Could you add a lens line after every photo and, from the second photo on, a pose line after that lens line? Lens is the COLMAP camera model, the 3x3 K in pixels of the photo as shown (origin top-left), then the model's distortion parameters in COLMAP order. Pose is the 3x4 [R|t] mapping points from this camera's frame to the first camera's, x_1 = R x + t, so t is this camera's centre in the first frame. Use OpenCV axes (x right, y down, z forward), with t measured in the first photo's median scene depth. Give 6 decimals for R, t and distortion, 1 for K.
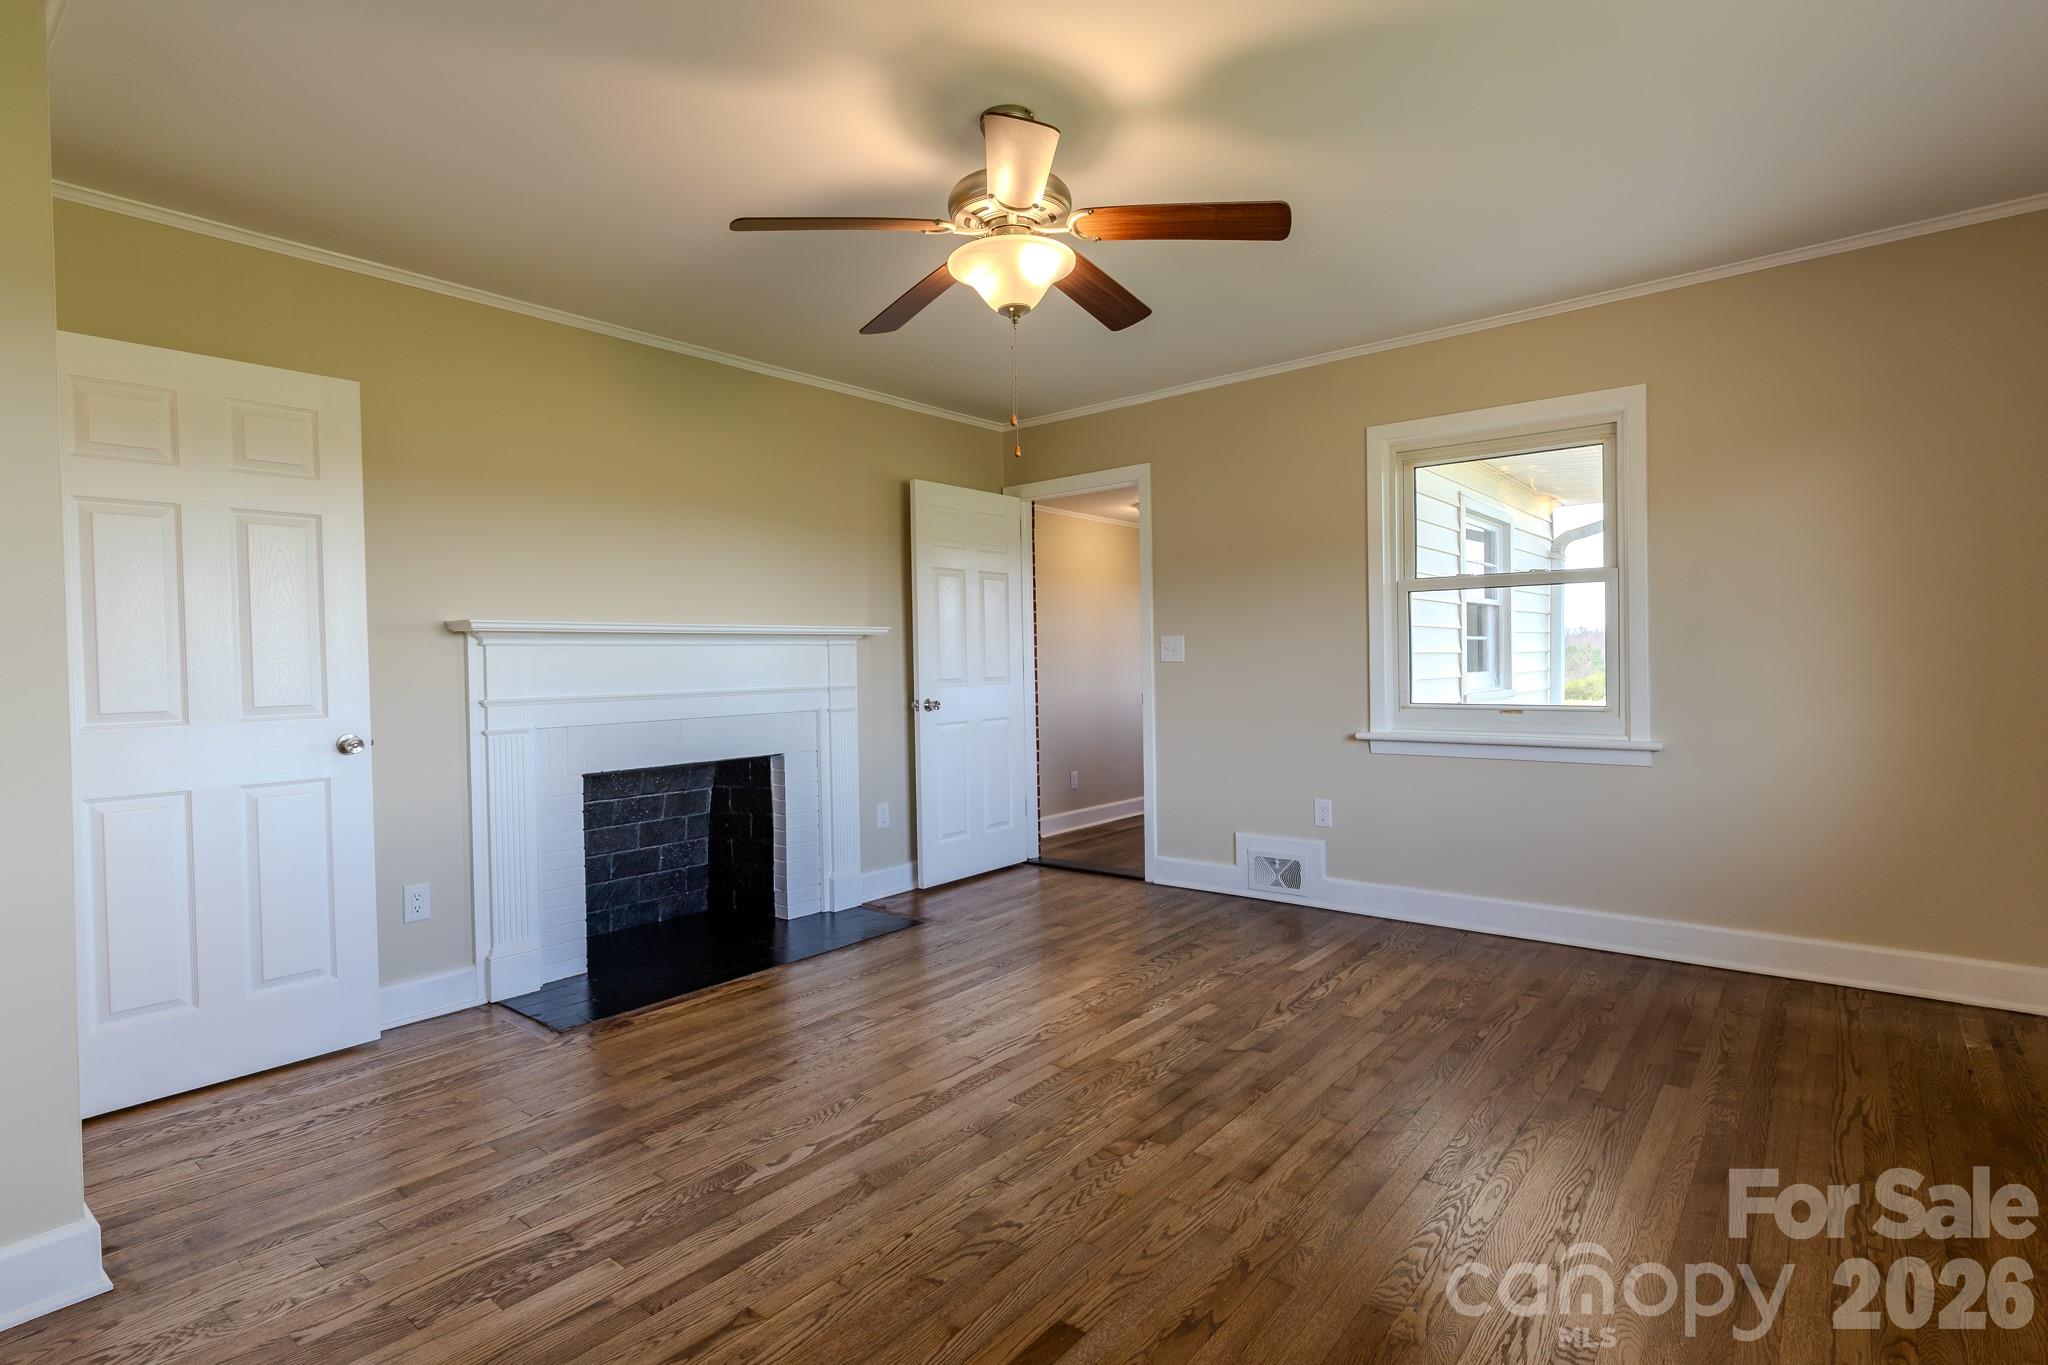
lens RADIAL K [[994.6, 0, 1019.6], [0, 994.6, 674.3], [0, 0, 1]] dist [0.002082, -0.013661]
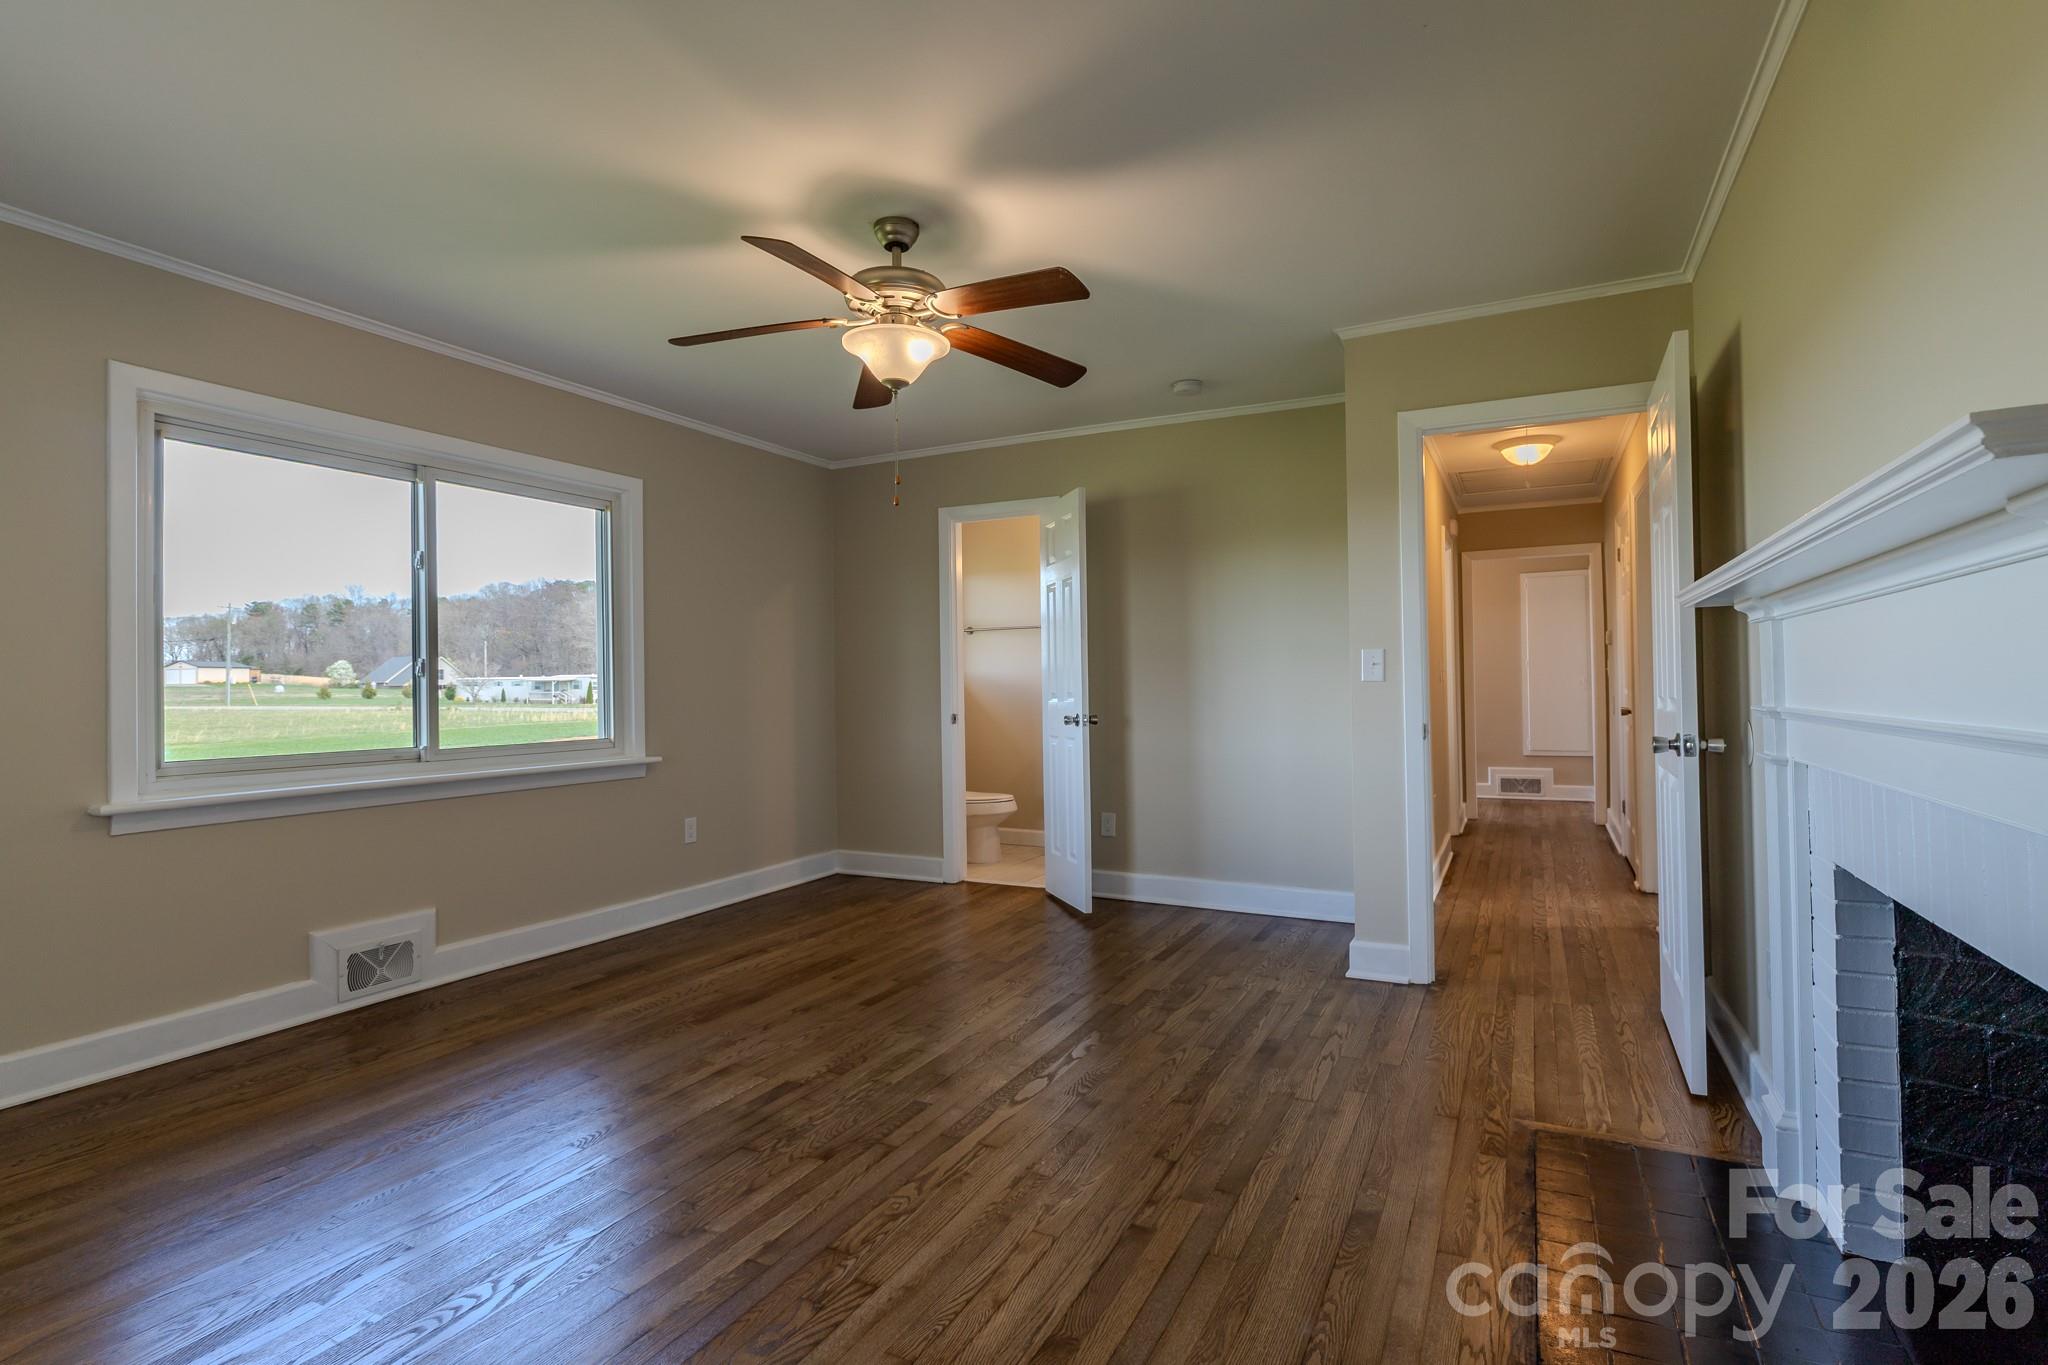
lens RADIAL K [[994.6, 0, 1019.6], [0, 994.6, 674.3], [0, 0, 1]] dist [0.002082, -0.013661]
pose [[-0.974785, 0.027493, -0.221447, 0.123828], [0.026667, 0.999622, 0.006720, -0.019723], [0.221548, 0.000646, -0.975149, 2.170066]]
